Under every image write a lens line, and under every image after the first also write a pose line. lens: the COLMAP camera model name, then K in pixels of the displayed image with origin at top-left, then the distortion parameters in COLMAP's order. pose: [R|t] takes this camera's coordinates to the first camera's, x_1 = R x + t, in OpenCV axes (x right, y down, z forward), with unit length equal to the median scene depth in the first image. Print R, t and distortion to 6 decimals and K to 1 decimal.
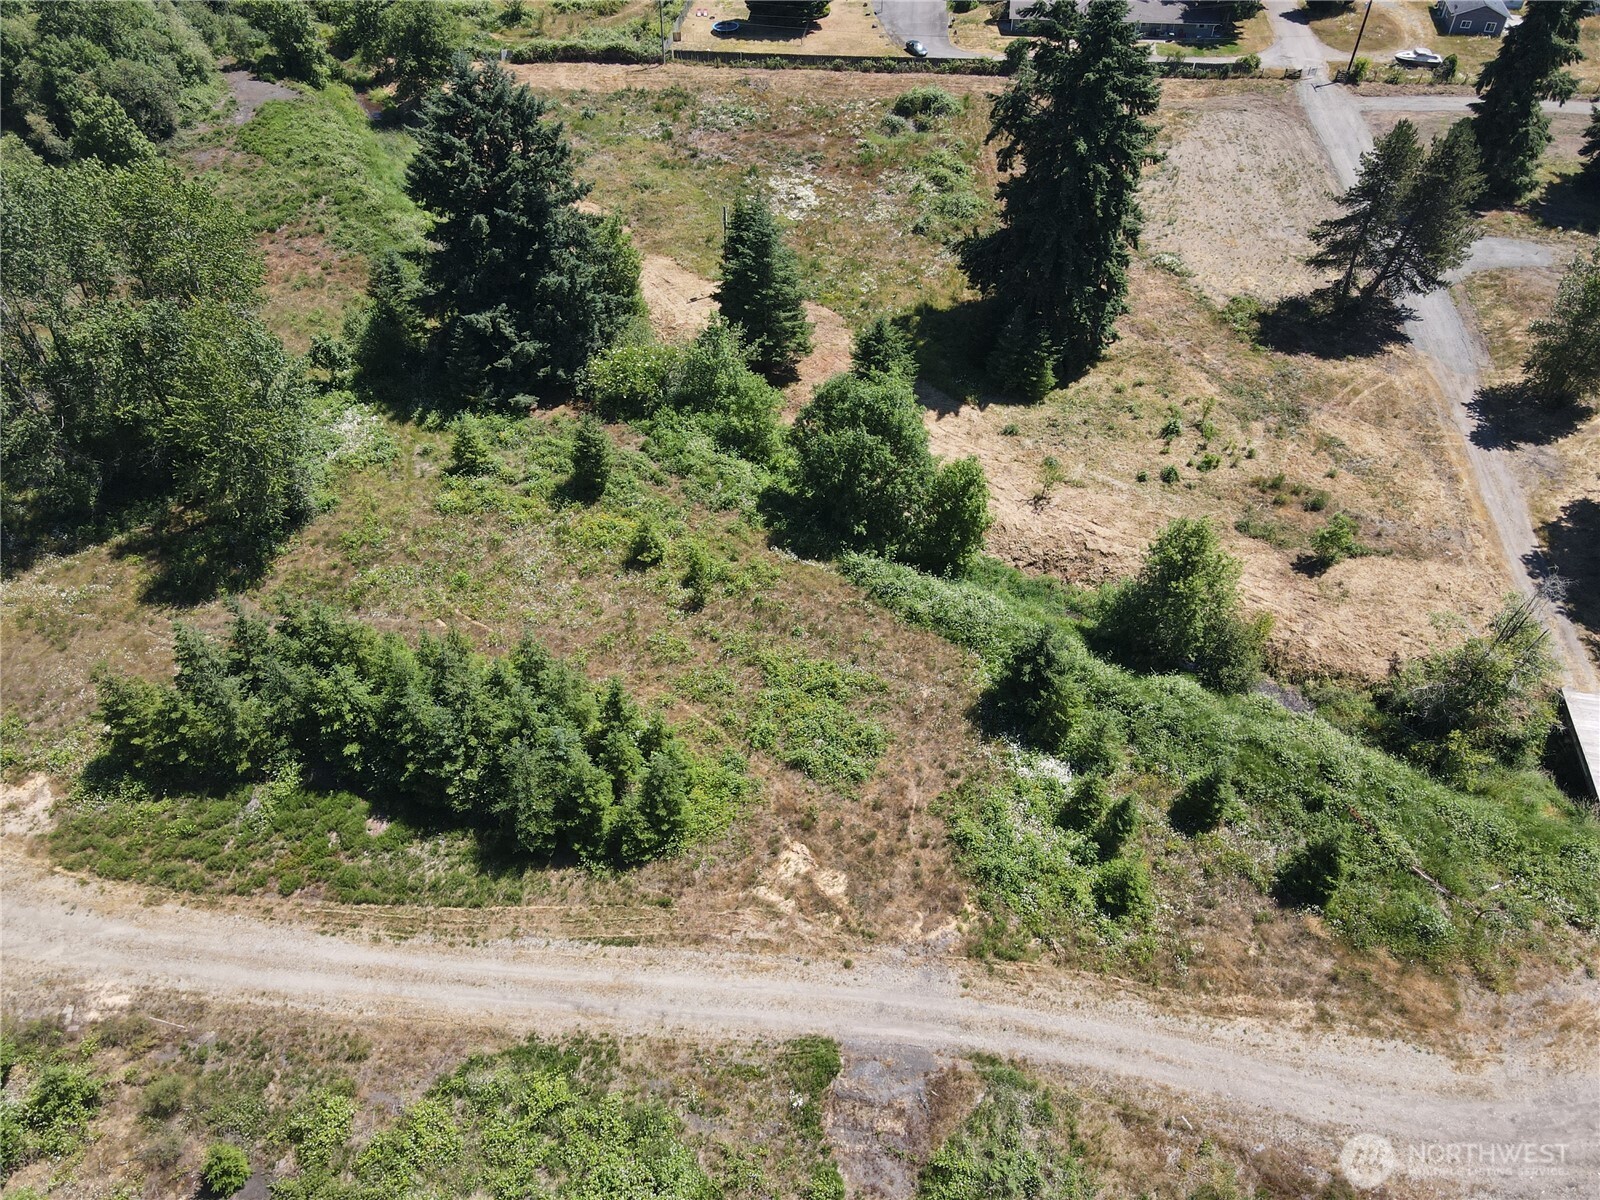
lens RADIAL K [[1181.6, 0, 800.0], [0, 1181.6, 600.0], [0, 0, 1]] dist [0.012280, 0.004831]
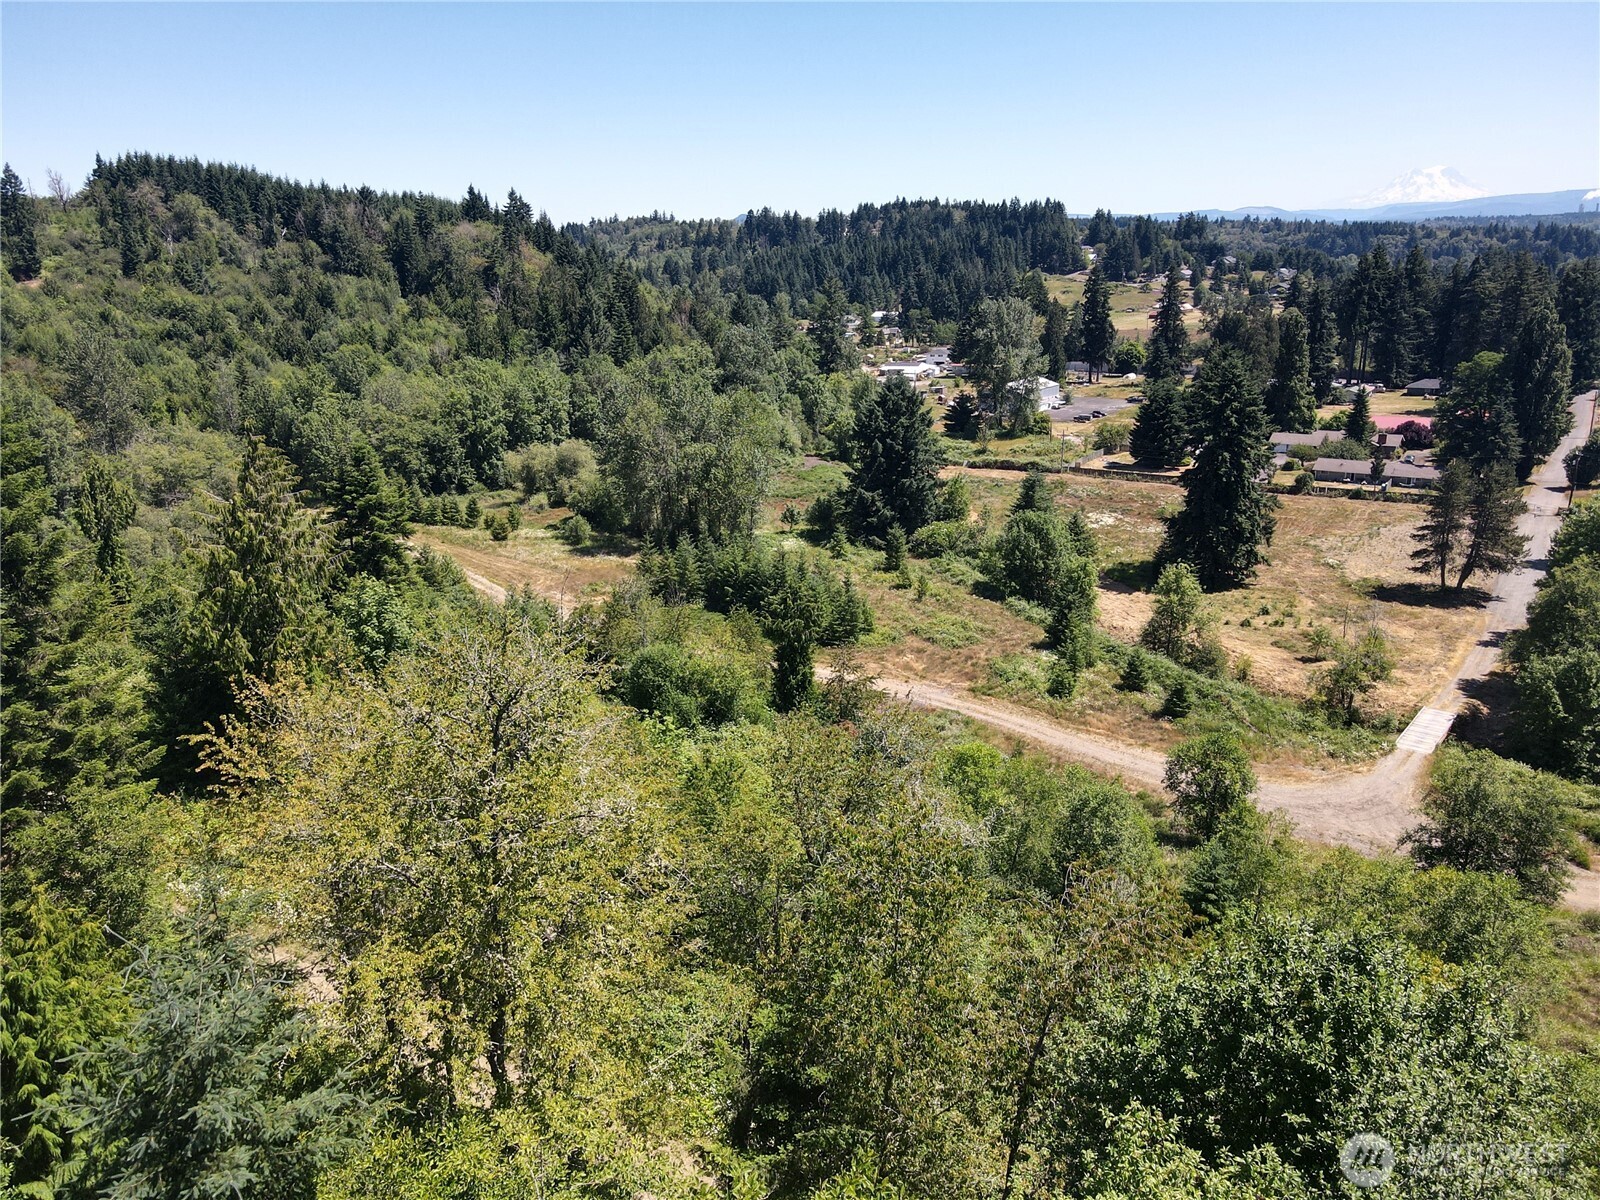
lens RADIAL K [[1184.4, 0, 800.0], [0, 1184.4, 600.0], [0, 0, 1]] dist [0.003040, 0.001309]
pose [[0.885938, 0.120134, -0.447975, 0.480308], [-0.312507, 0.868322, -0.385171, 0.638409], [0.342714, 0.481233, 0.806822, -0.465669]]
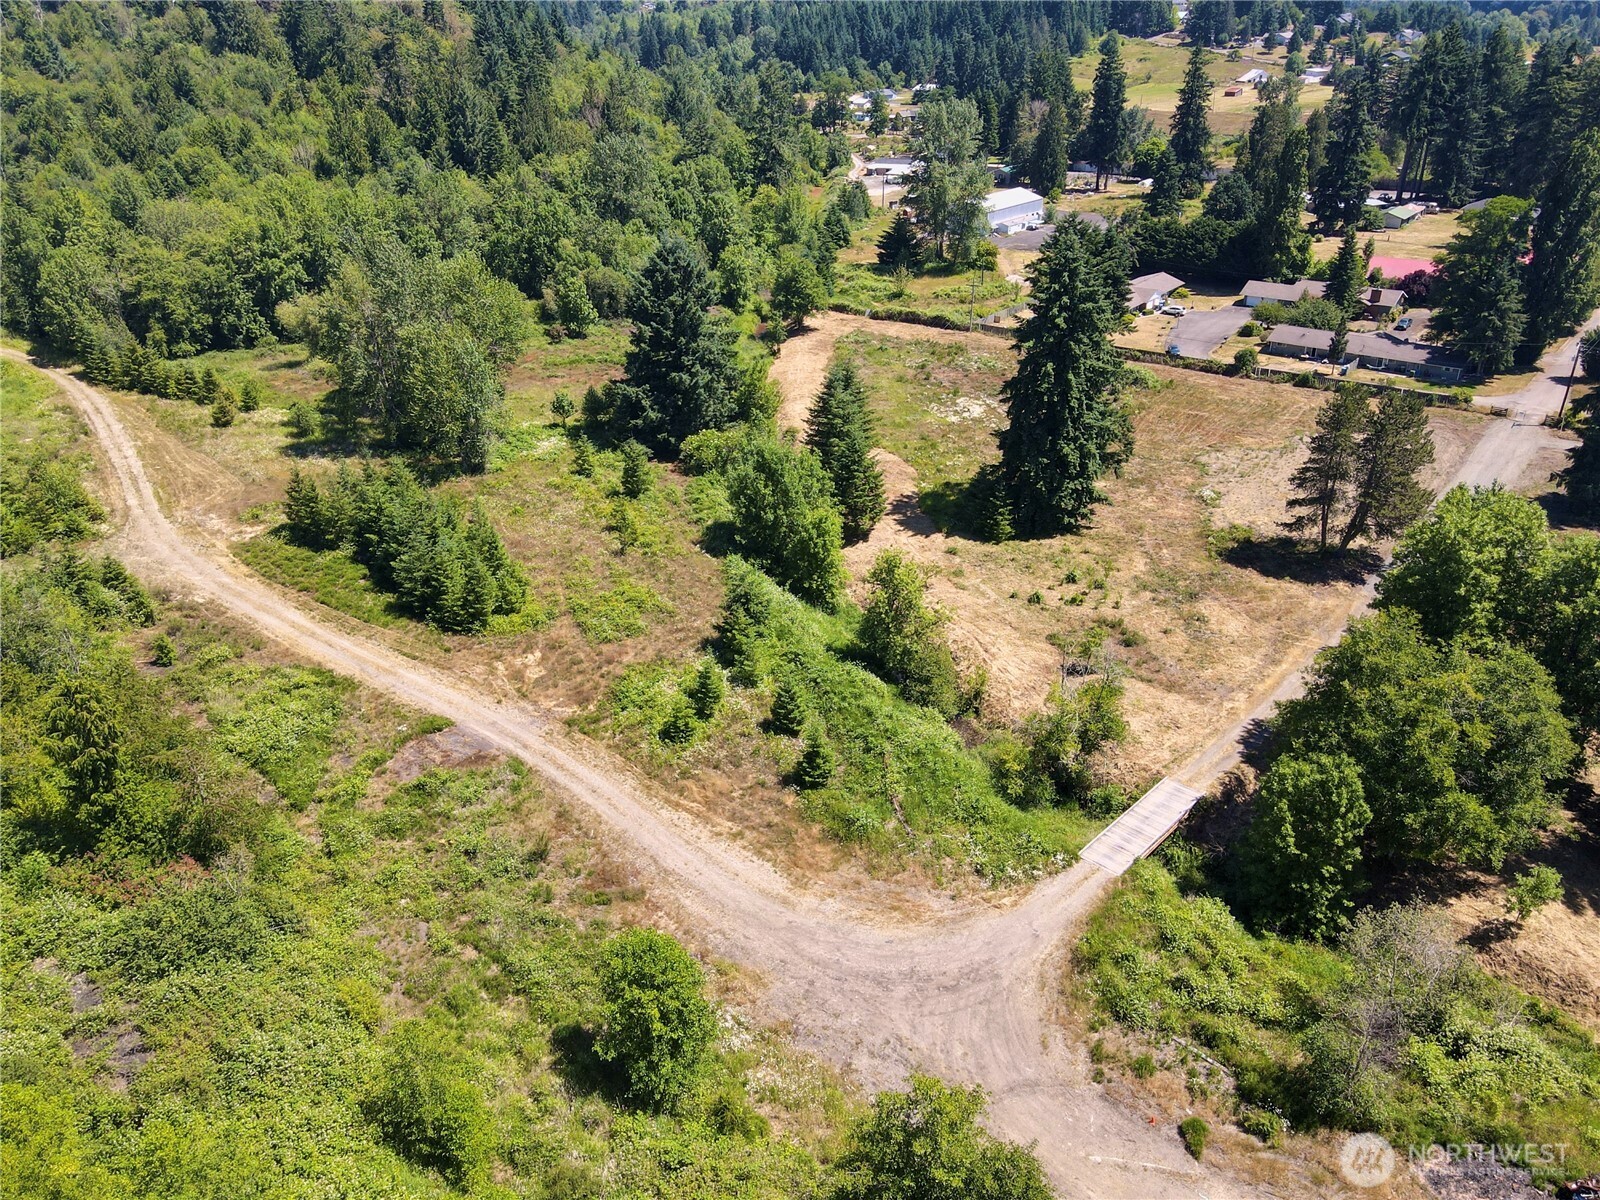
lens RADIAL K [[1181.6, 0, 800.0], [0, 1181.6, 600.0], [0, 0, 1]] dist [0.012280, 0.004831]
pose [[0.843574, 0.236955, -0.481909, 0.683437], [-0.365894, 0.910463, -0.192816, 0.214768], [0.393071, 0.338982, 0.854743, -0.132423]]
